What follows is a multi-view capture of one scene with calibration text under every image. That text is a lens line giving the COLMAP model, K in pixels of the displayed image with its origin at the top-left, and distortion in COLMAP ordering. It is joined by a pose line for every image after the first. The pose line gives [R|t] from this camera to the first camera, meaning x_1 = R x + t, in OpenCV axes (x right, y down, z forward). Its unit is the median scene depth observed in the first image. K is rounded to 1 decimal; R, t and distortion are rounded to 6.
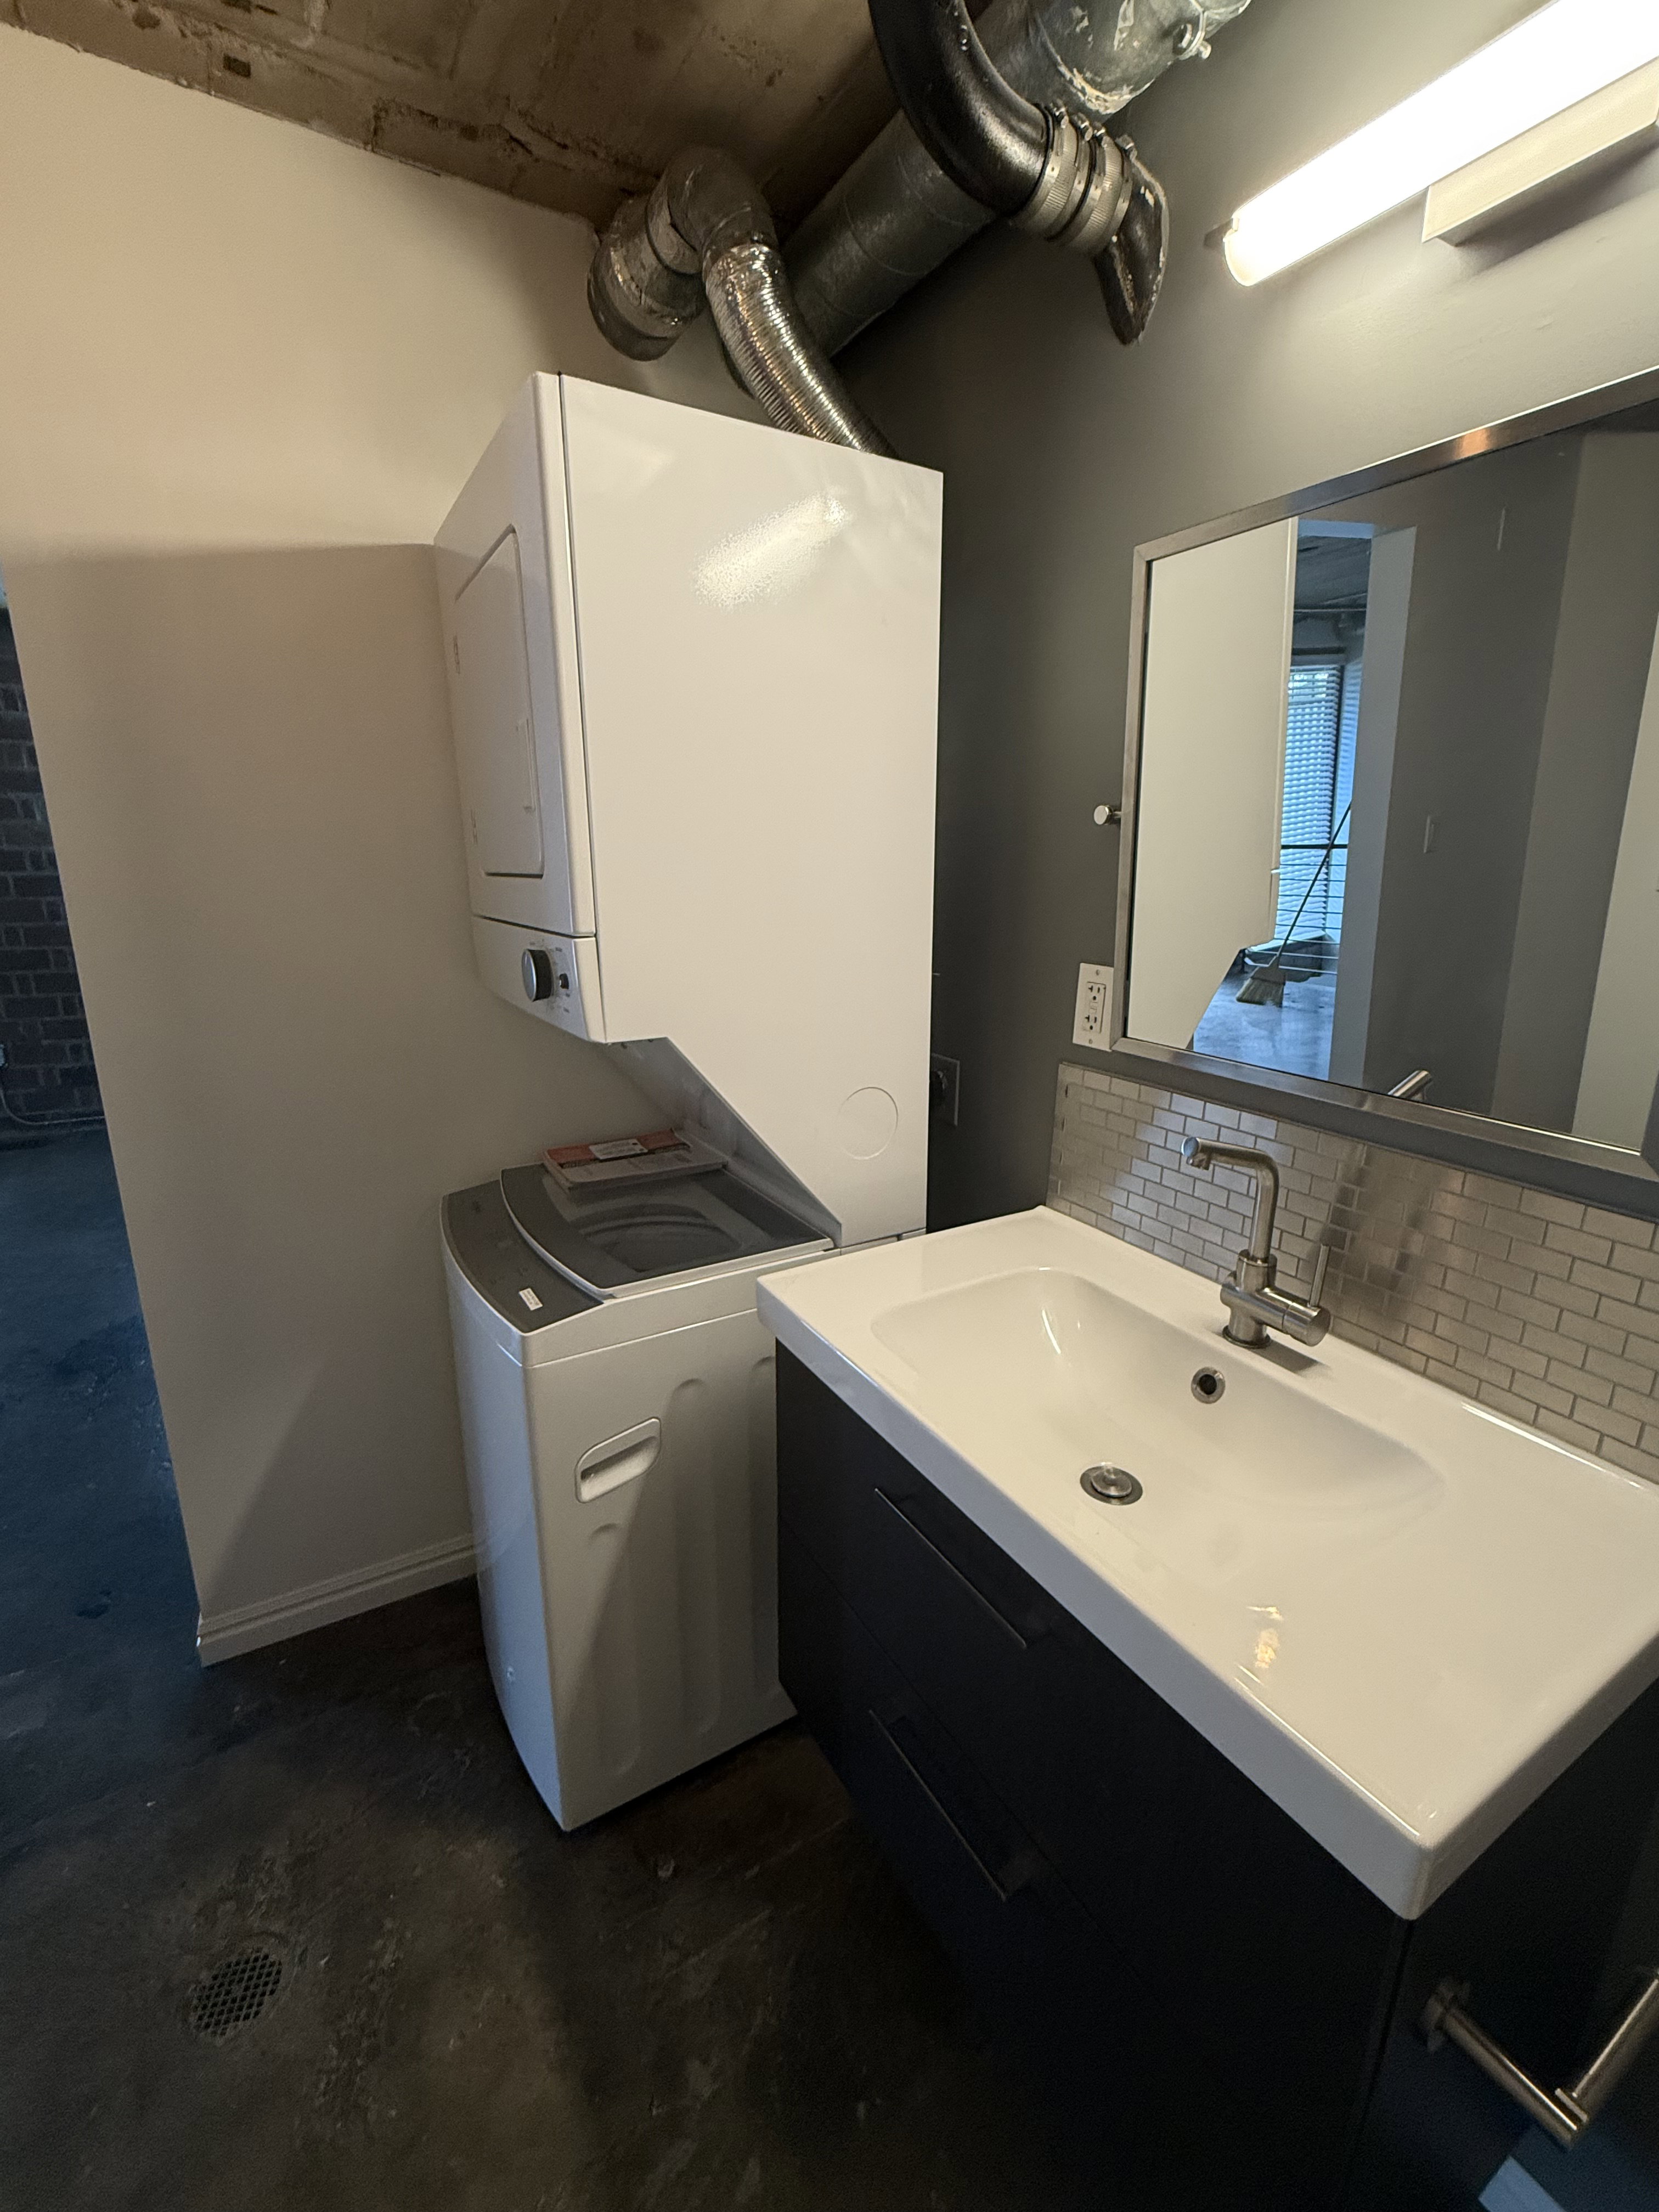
lens RADIAL K [[957.2, 0, 829.6], [0, 957.2, 1110.1], [0, 0, 1]] dist [-0.002400, -0.000333]
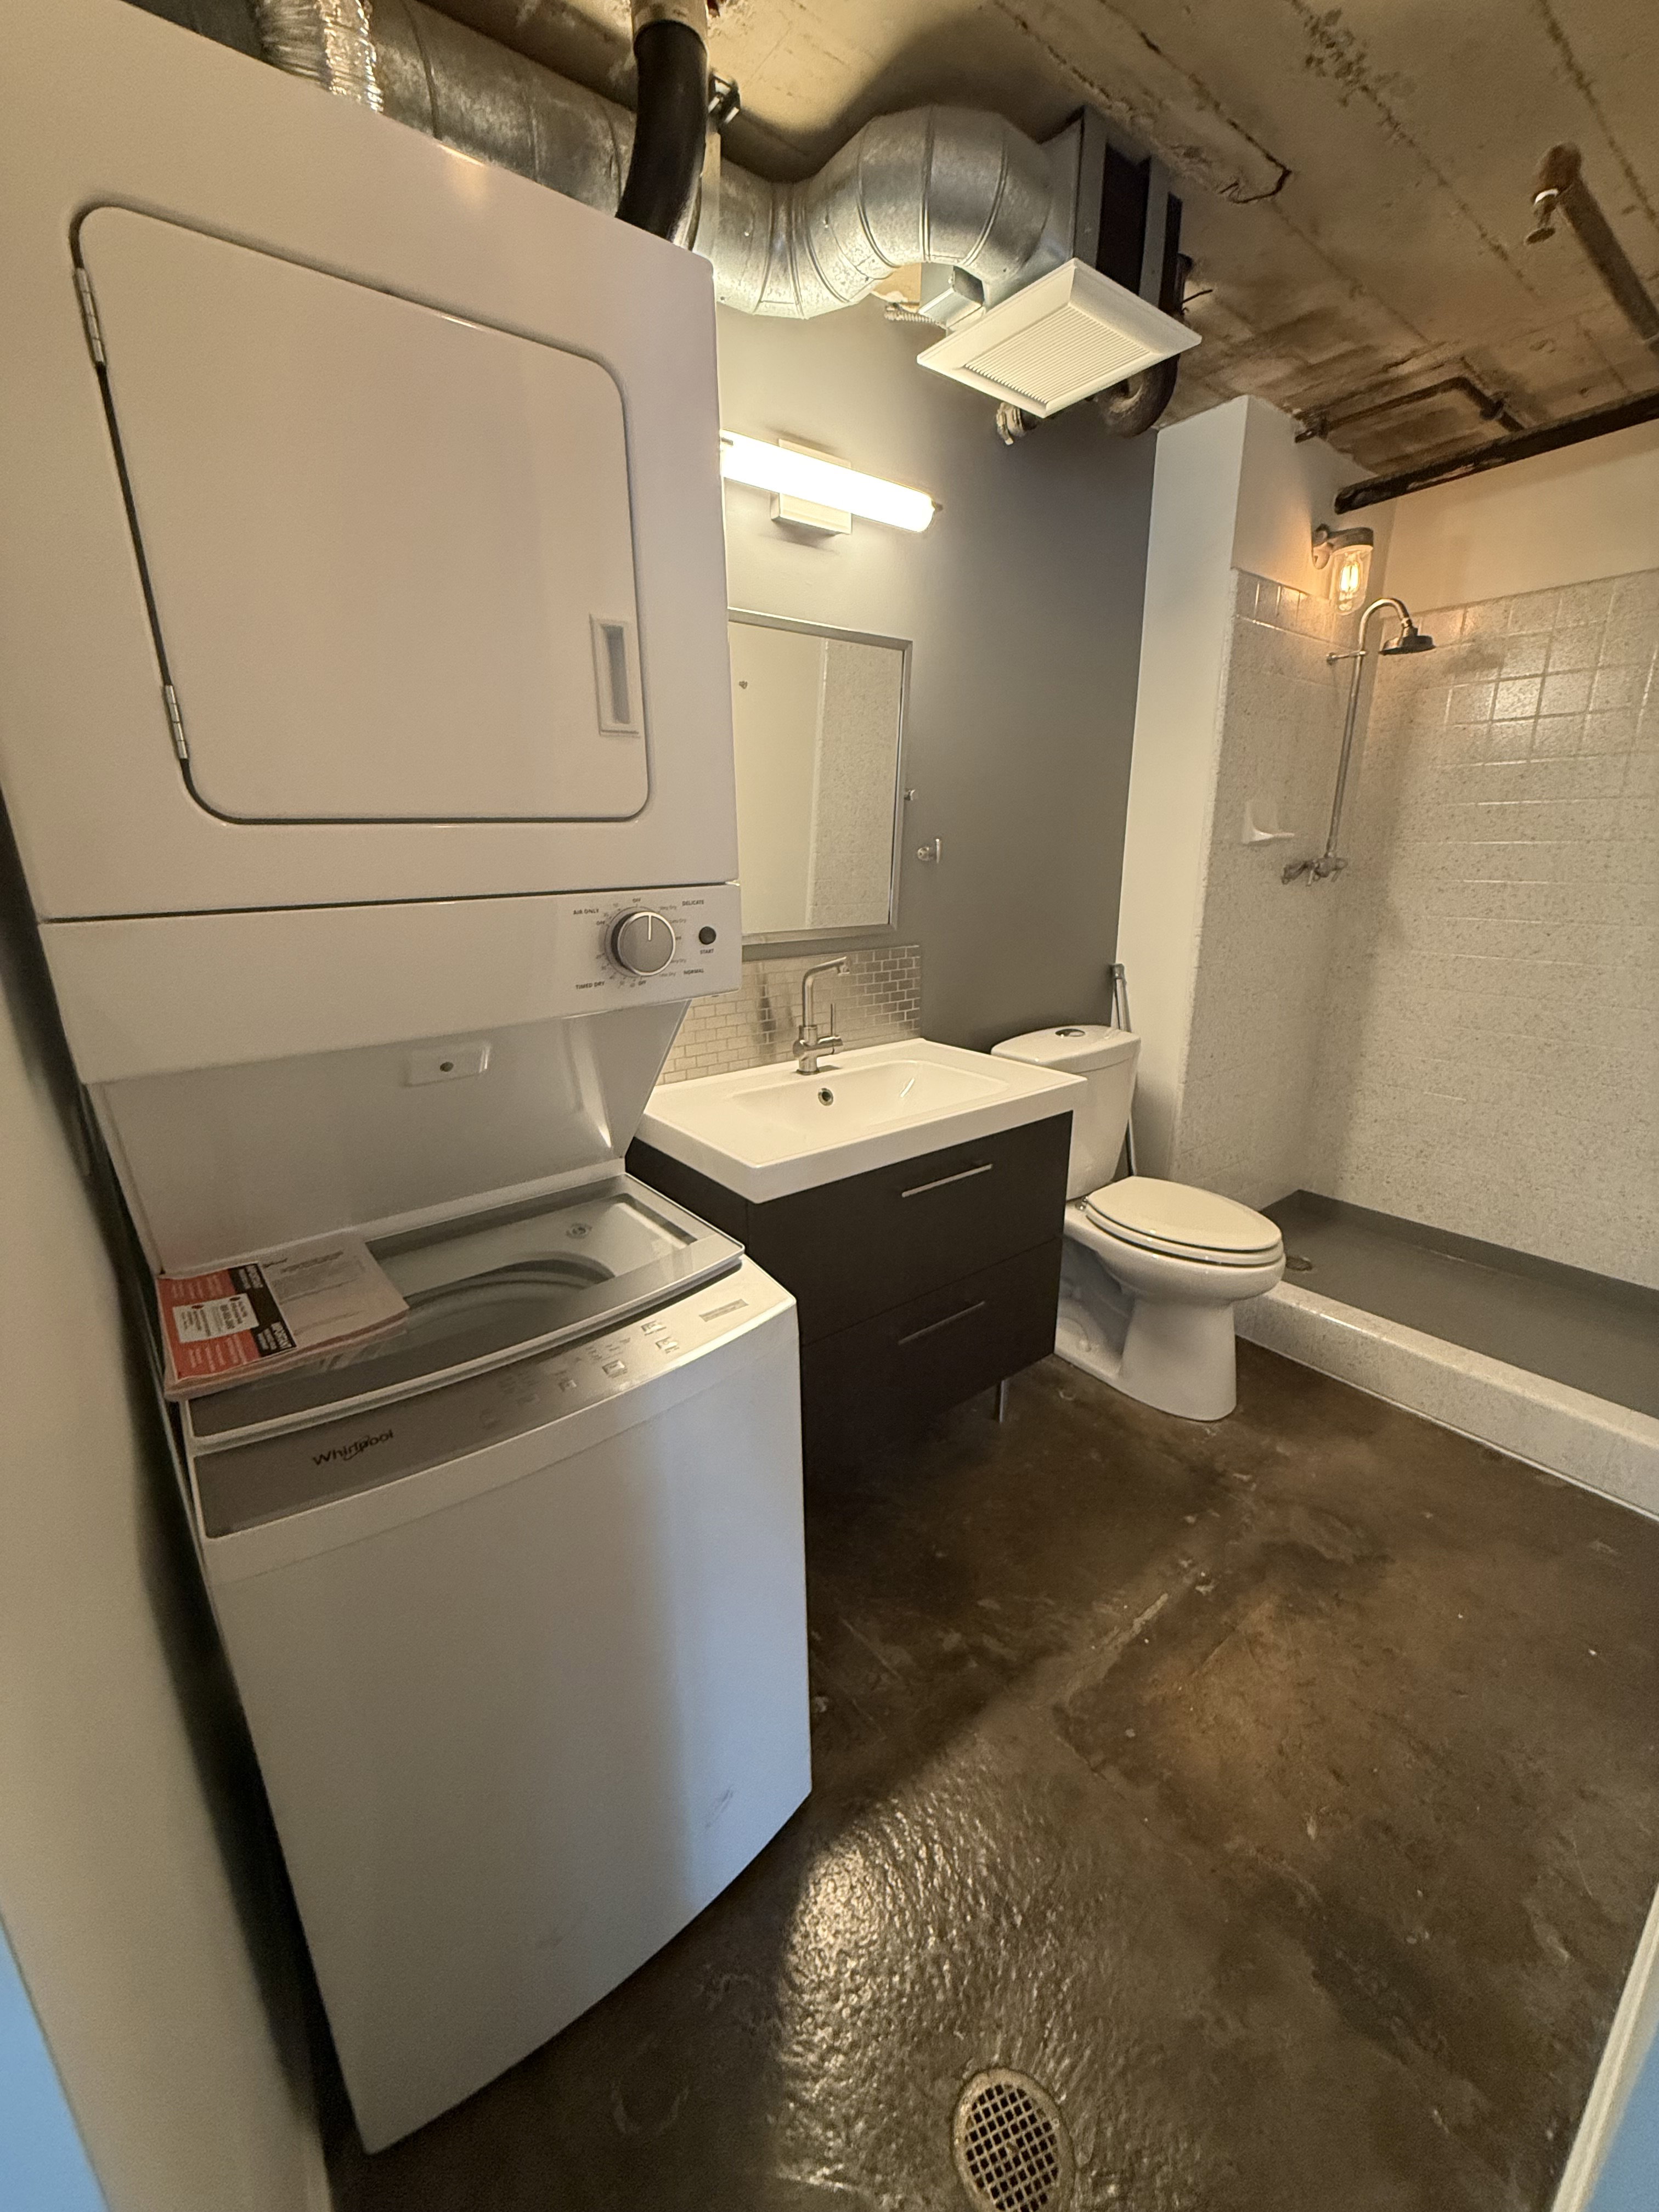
lens RADIAL K [[885.7, 0, 826.4], [0, 885.7, 1099.4], [0, 0, 1]] dist [0.000133, -0.000003]
pose [[-0.136753, -0.284926, 0.948744, -1.170705], [0.264321, 0.912523, 0.312148, -0.235392], [-0.954690, 0.293460, -0.049478, 1.000293]]
